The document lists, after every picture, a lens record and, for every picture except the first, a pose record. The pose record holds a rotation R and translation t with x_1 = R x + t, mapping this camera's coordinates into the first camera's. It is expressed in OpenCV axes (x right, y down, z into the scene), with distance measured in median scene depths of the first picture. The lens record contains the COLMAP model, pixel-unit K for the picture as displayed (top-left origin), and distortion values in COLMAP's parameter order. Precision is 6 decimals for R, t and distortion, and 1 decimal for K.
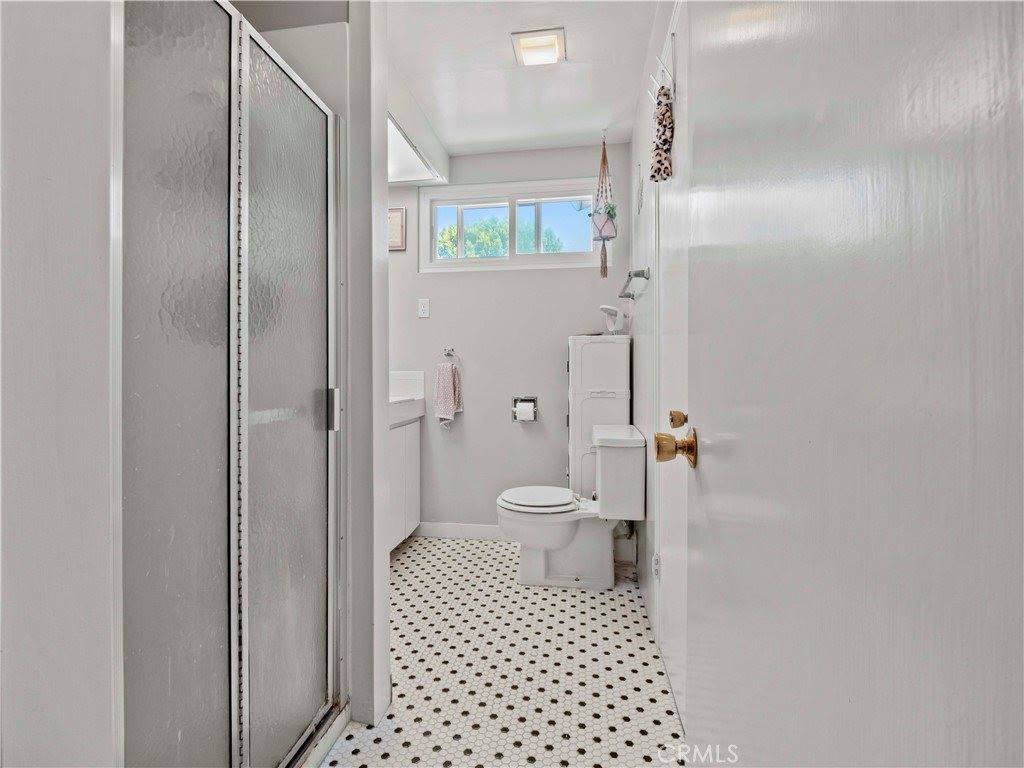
lens RADIAL K [[502.6, 0, 513.7], [0, 502.6, 381.4], [0, 0, 1]] dist [-0.032316, -0.002619]
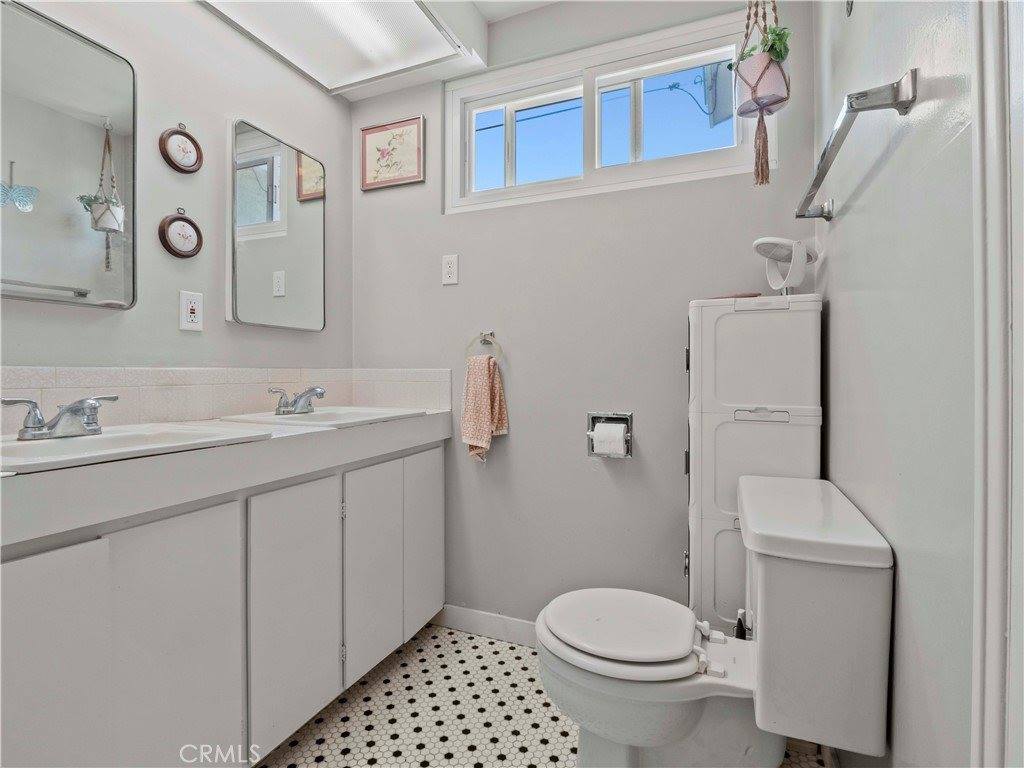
lens RADIAL K [[502.6, 0, 505.7], [0, 502.6, 377.3], [0, 0, 1]] dist [-0.032316, -0.002619]
pose [[0.963584, 0.002180, -0.267396, 0.060449], [-0.001836, 0.999997, 0.001534, -0.010688], [0.267399, -0.000987, 0.963585, 0.420941]]
